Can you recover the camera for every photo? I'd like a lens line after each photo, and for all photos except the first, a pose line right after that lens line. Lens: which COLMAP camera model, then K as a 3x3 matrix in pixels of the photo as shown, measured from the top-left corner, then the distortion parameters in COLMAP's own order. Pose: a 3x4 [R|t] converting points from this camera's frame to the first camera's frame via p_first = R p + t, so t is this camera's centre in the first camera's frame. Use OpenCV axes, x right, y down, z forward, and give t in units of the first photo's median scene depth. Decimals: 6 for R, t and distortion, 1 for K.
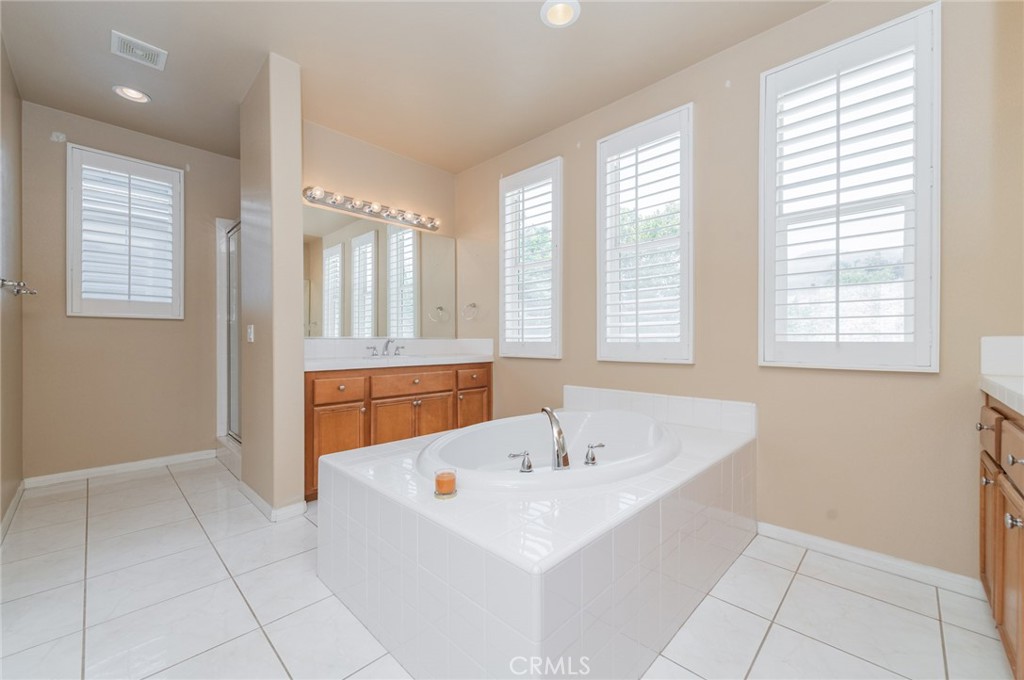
lens RADIAL K [[405.3, 0, 519.5], [0, 405.3, 340.1], [0, 0, 1]] dist [0.008905, 0.000409]
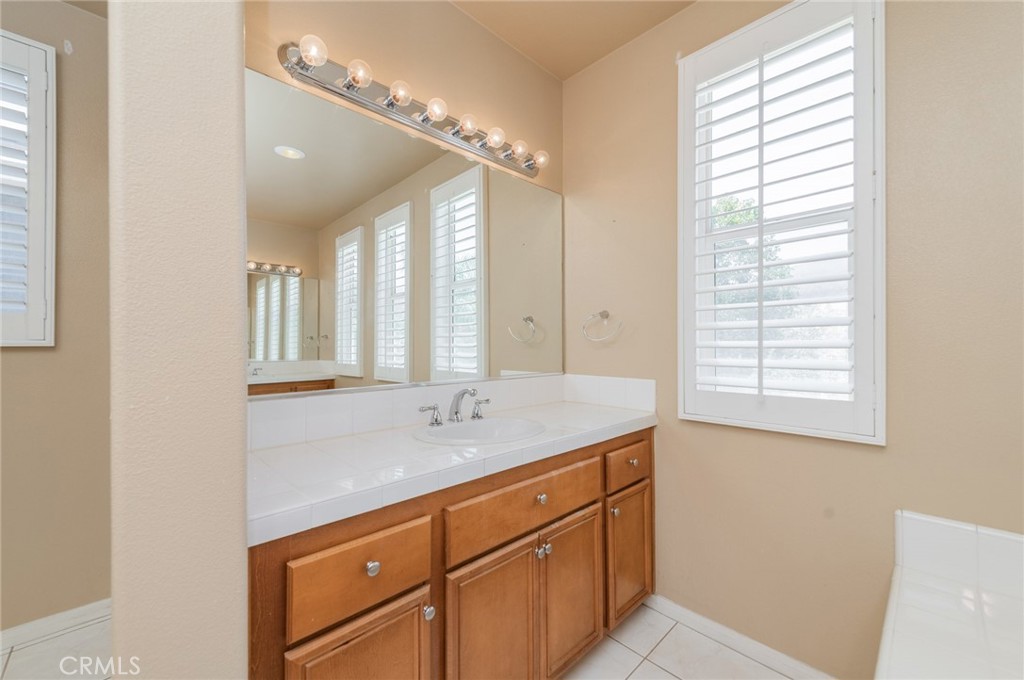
lens RADIAL K [[405.3, 0, 511.4], [0, 405.3, 343.0], [0, 0, 1]] dist [0.008905, 0.000409]
pose [[0.998720, -0.000705, -0.050580, -0.241765], [0.000484, 0.999990, -0.004395, -0.052586], [0.050583, 0.004365, 0.998710, 0.529359]]
